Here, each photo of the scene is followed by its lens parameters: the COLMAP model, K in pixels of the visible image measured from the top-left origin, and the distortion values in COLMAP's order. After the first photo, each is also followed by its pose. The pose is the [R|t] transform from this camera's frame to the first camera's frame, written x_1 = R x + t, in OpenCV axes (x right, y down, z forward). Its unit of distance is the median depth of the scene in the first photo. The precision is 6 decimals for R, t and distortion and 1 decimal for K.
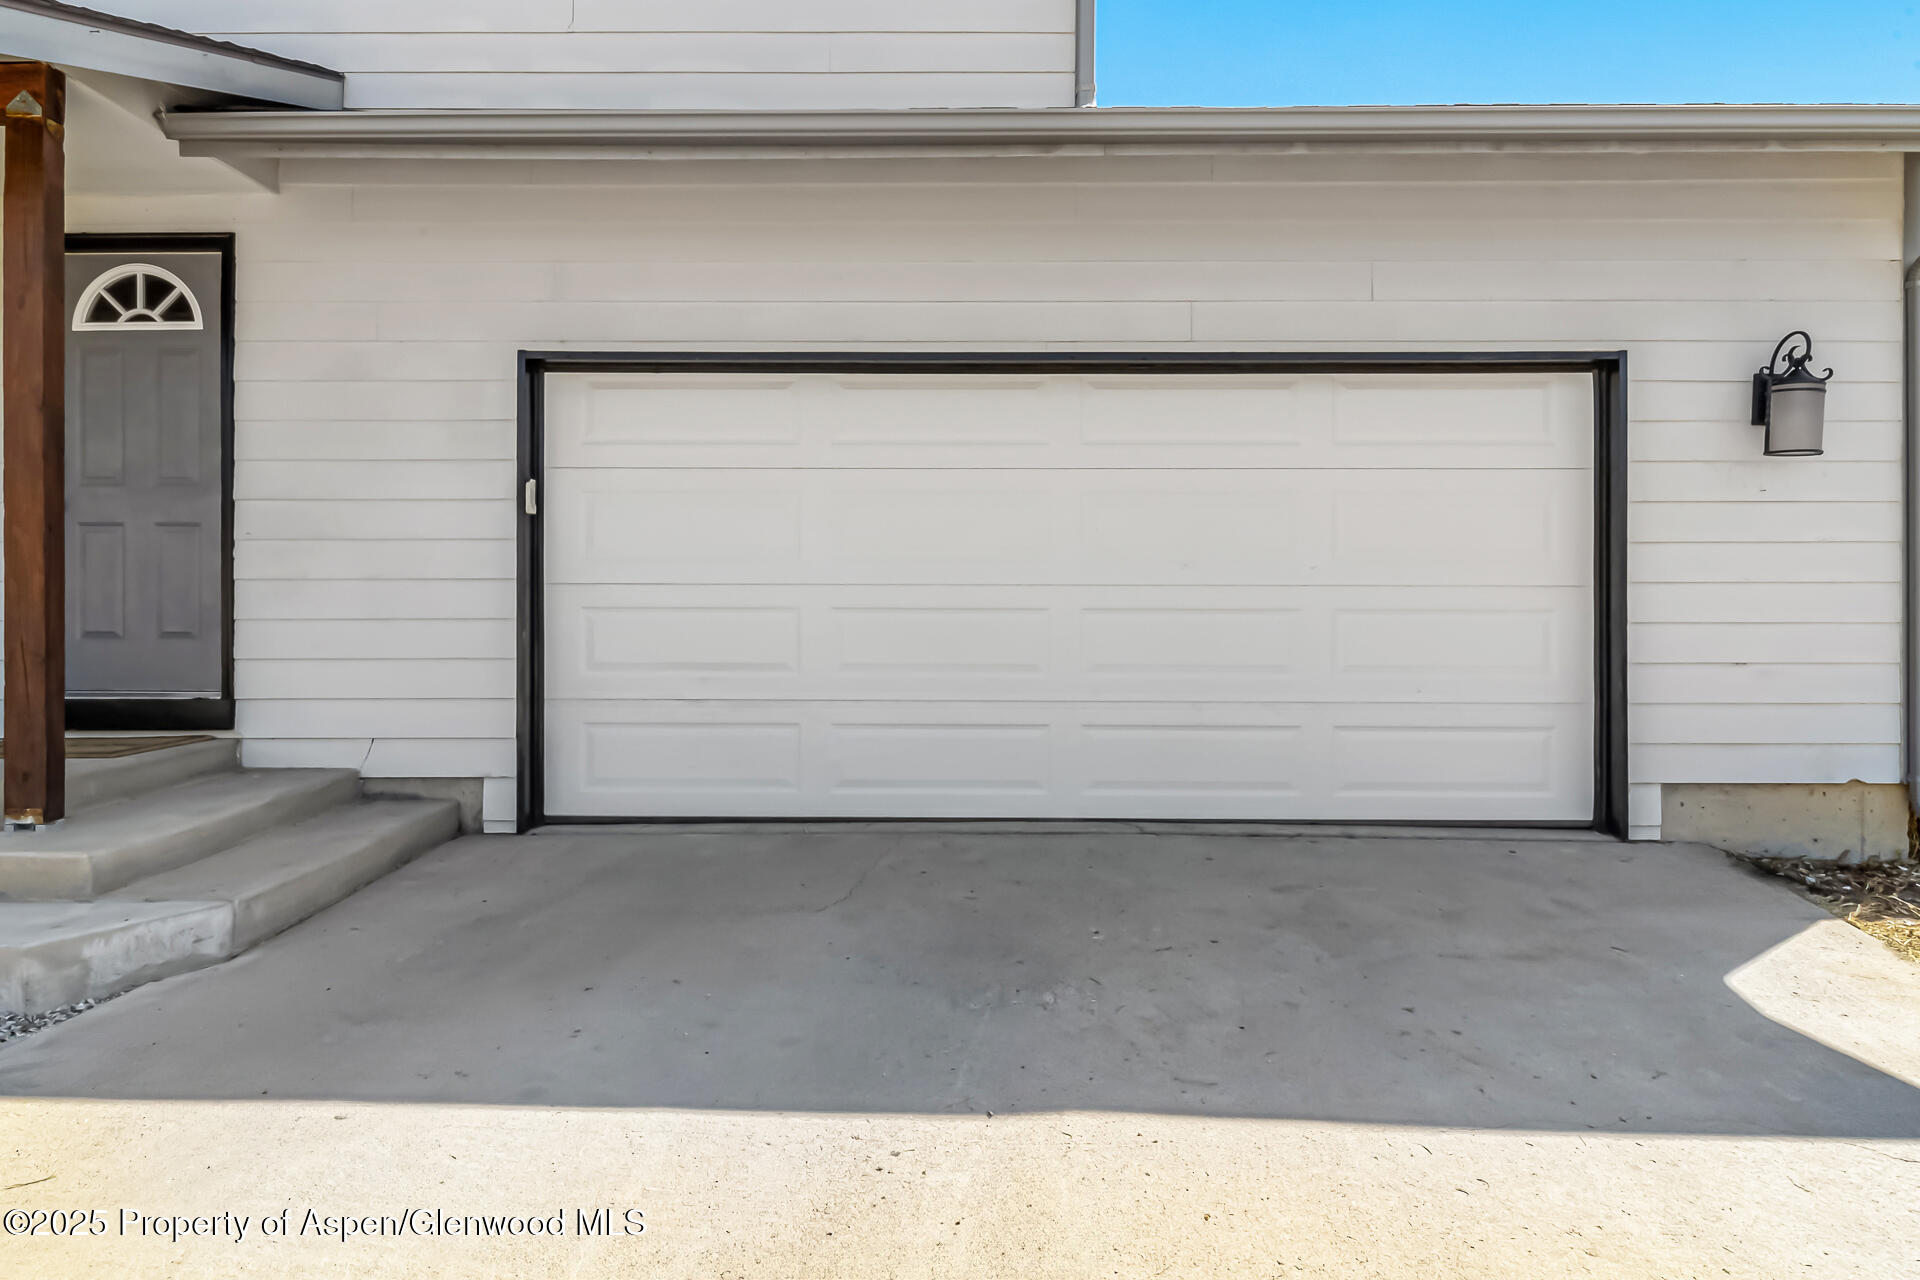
lens RADIAL K [[1113.7, 0, 958.8], [0, 1113.7, 624.9], [0, 0, 1]] dist [-0.000367, 0.000819]
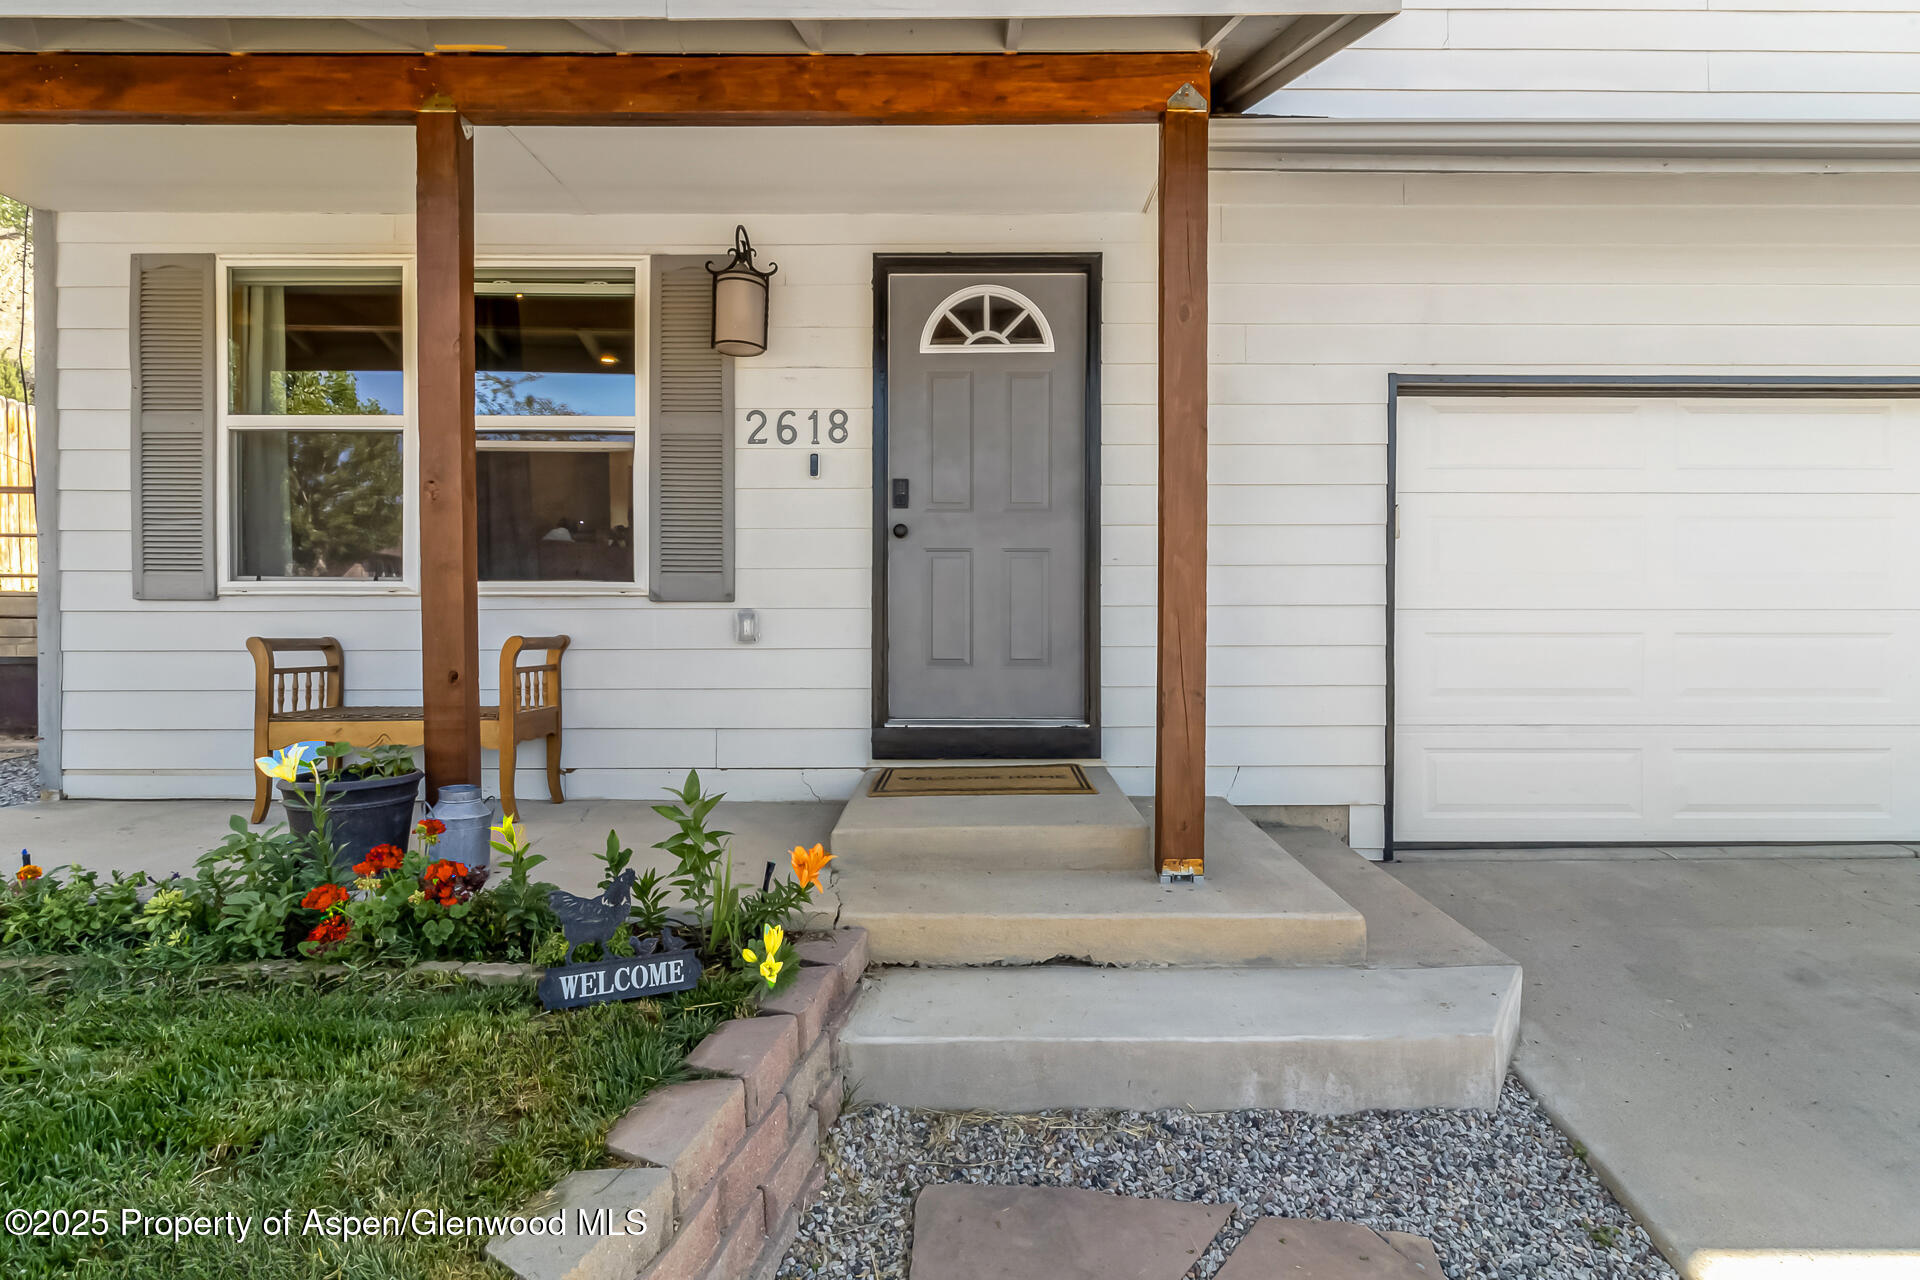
lens RADIAL K [[973.0, 0, 960.0], [0, 973.0, 640.0], [0, 0, 1]] dist [0.001765, 0.000297]
pose [[0.999941, -0.002910, 0.010502, -0.771902], [0.002712, 0.999818, 0.018872, -0.027275], [-0.010555, -0.018842, 0.999767, 0.136114]]
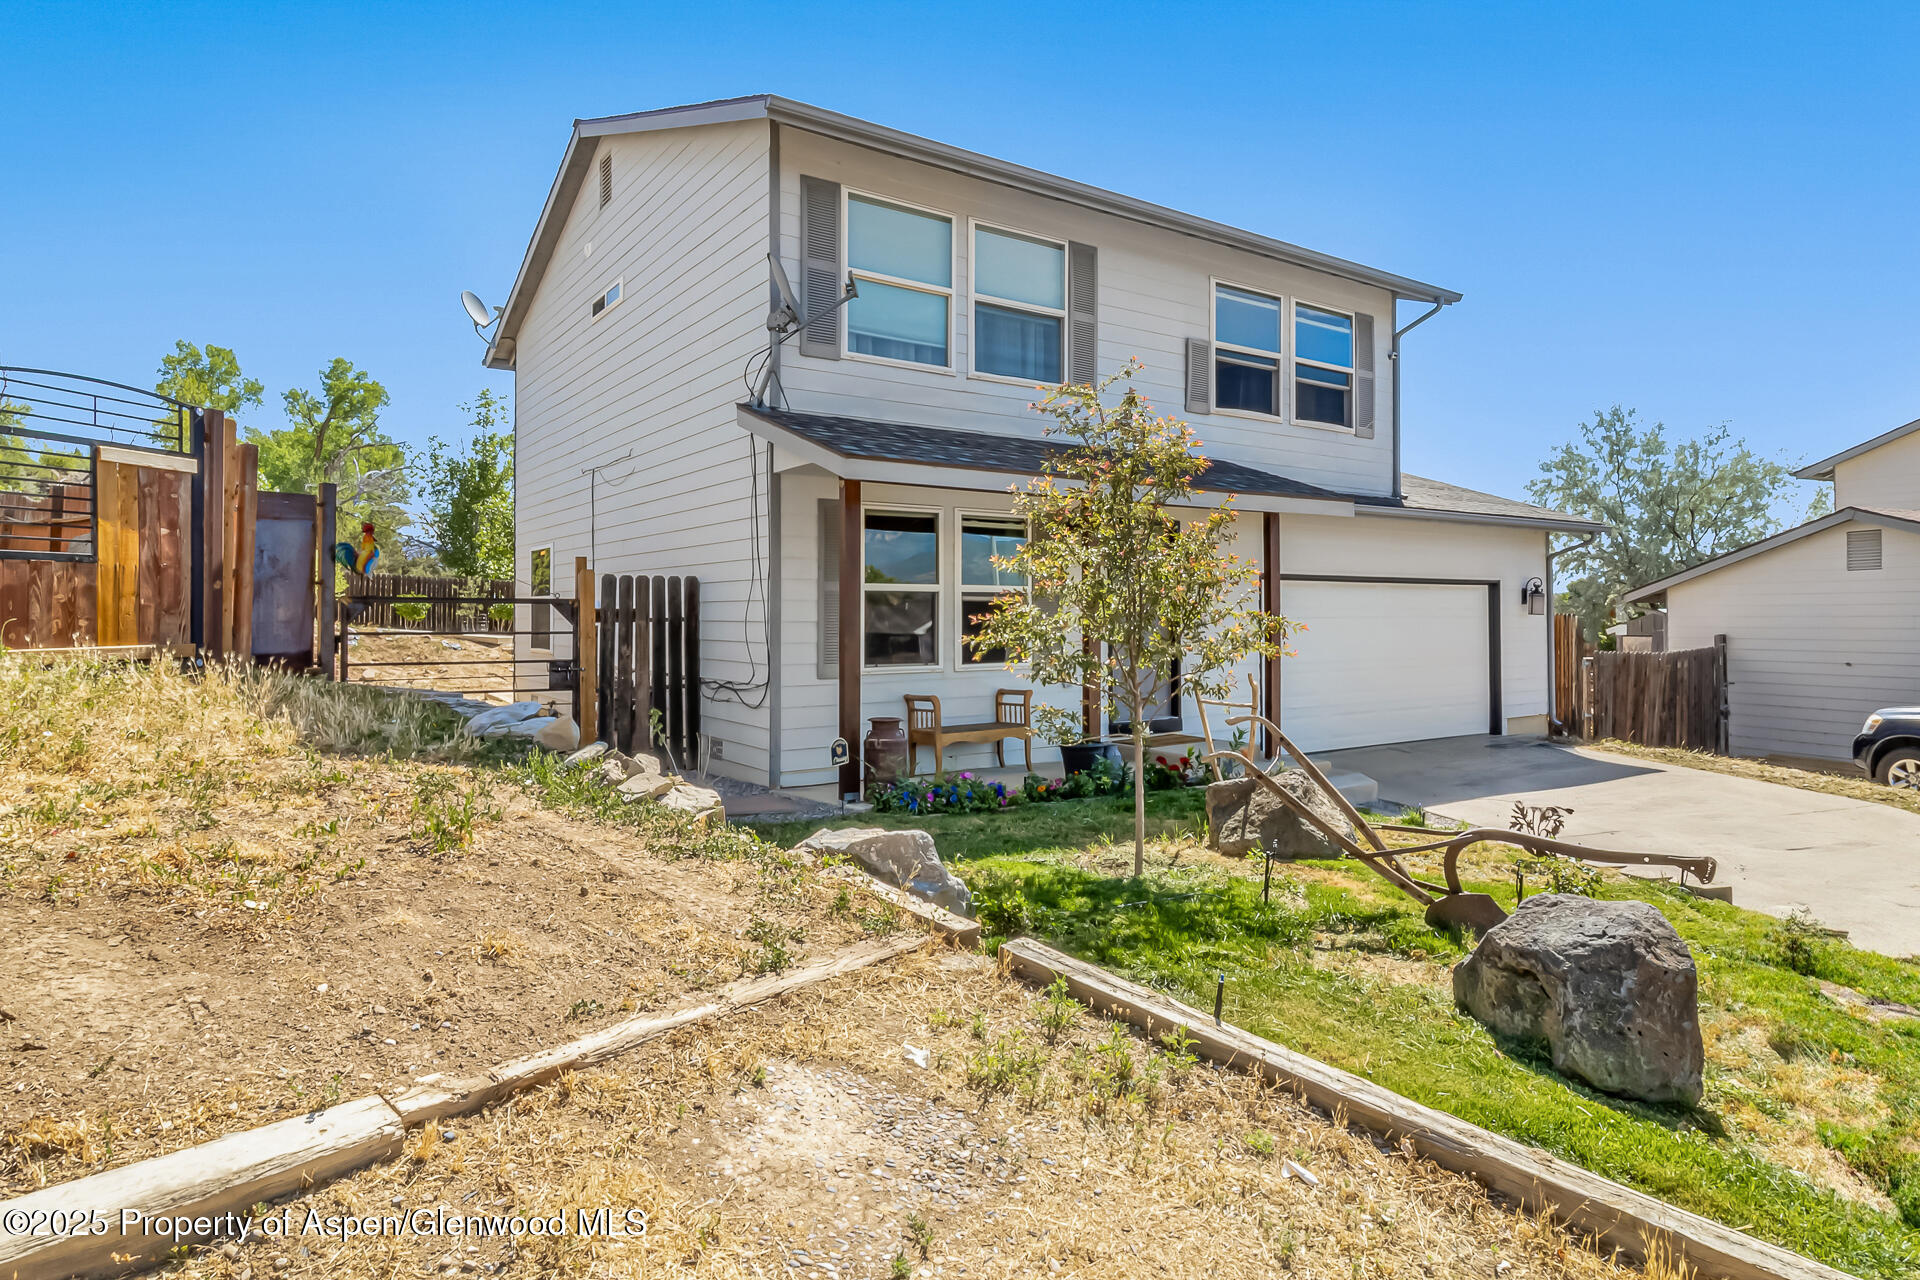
lens RADIAL K [[1113.7, 0, 958.8], [0, 1113.7, 624.9], [0, 0, 1]] dist [-0.000367, 0.000819]
pose [[0.817737, -0.009592, 0.575513, -2.357826], [0.011122, 0.999938, 0.000863, -0.136685], [-0.575485, 0.005695, 0.817792, -0.655454]]
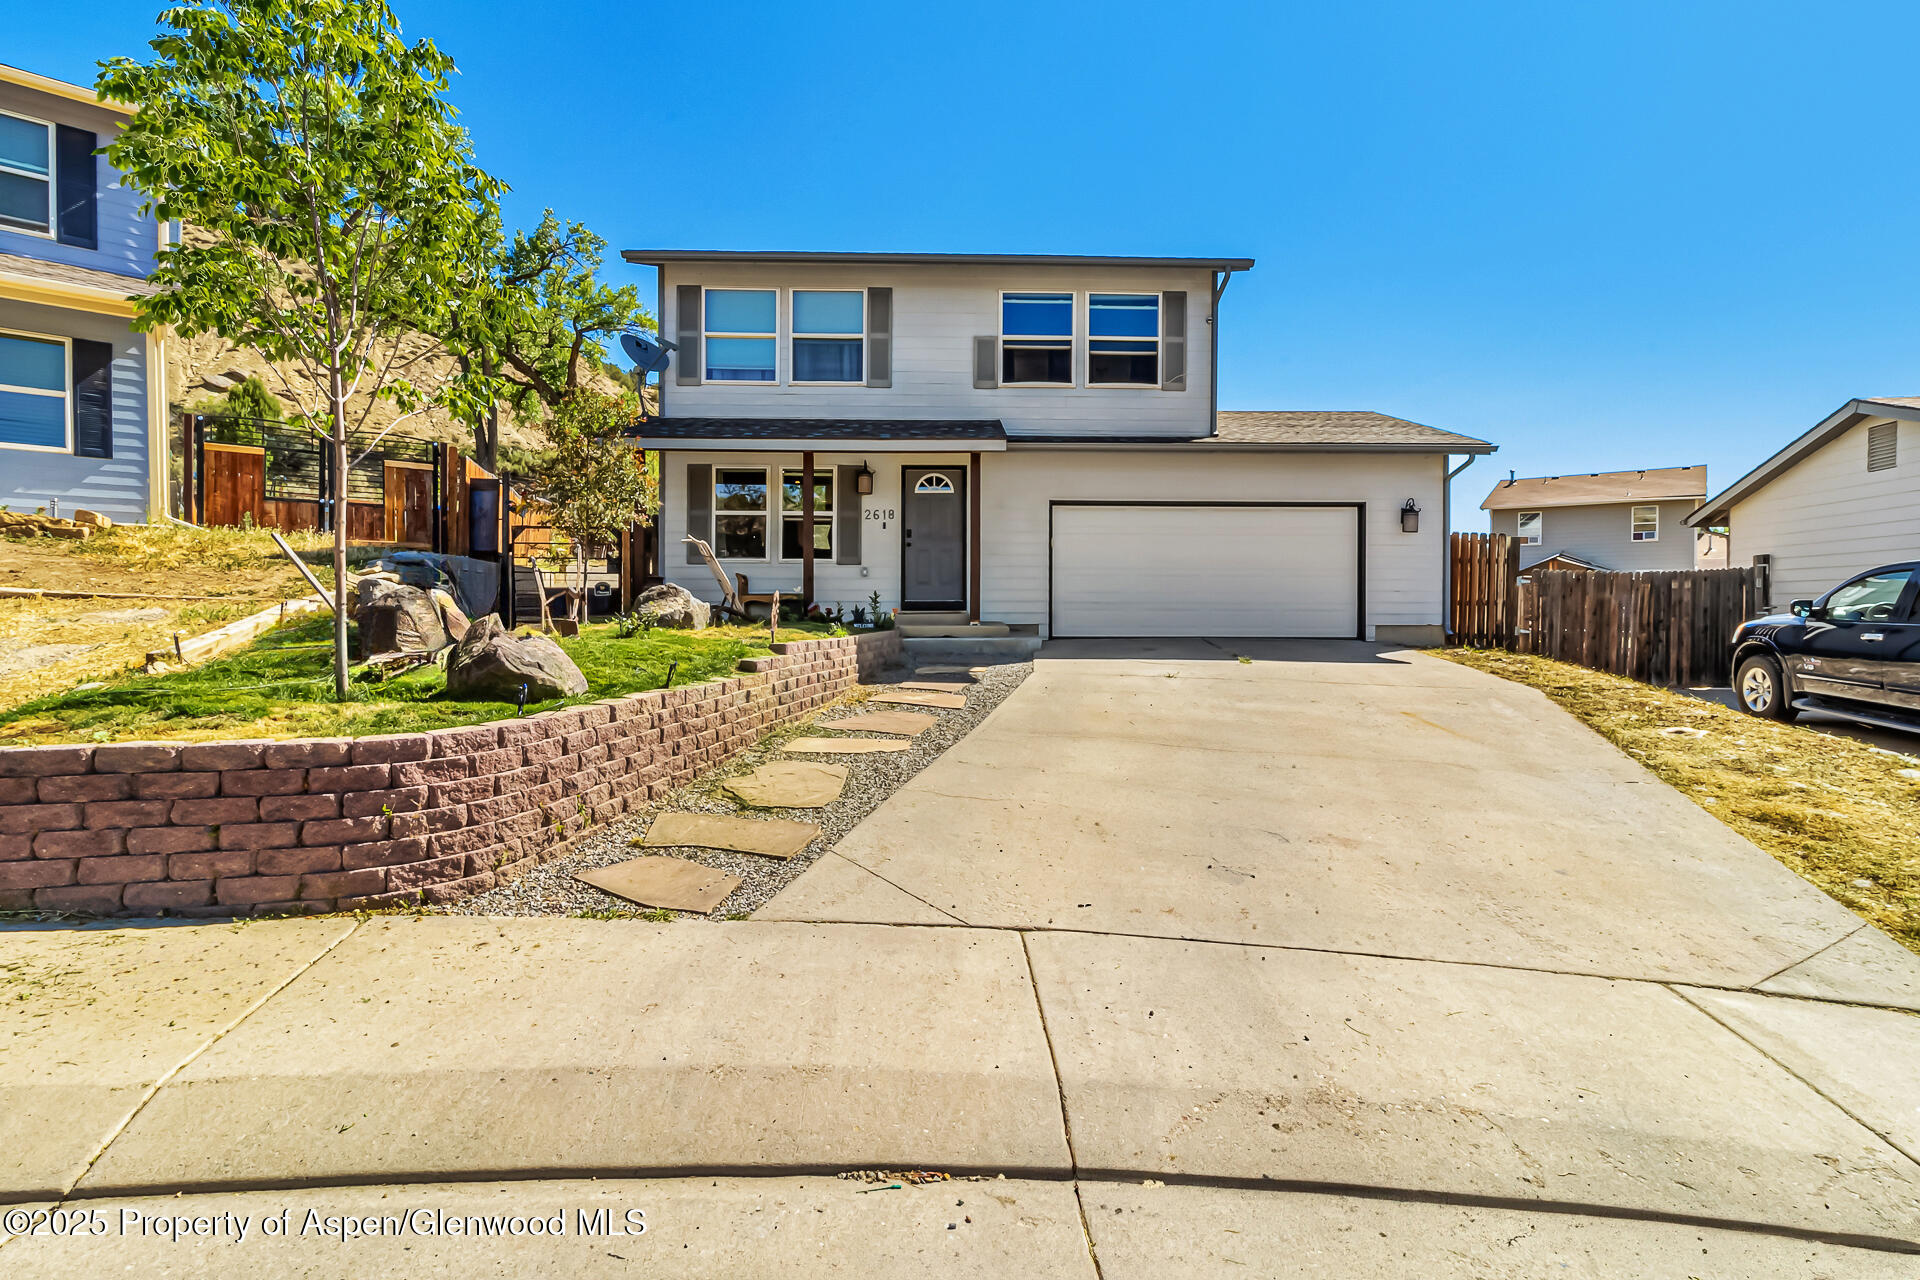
lens RADIAL K [[875.1, 0, 970.6], [0, 875.1, 620.9], [0, 0, 1]] dist [-0.001420, 0.001296]
pose [[0.999471, -0.000515, 0.032527, -0.714873], [0.000009, 0.999879, 0.015553, 0.083370], [-0.032531, -0.015544, 0.999350, -1.671492]]
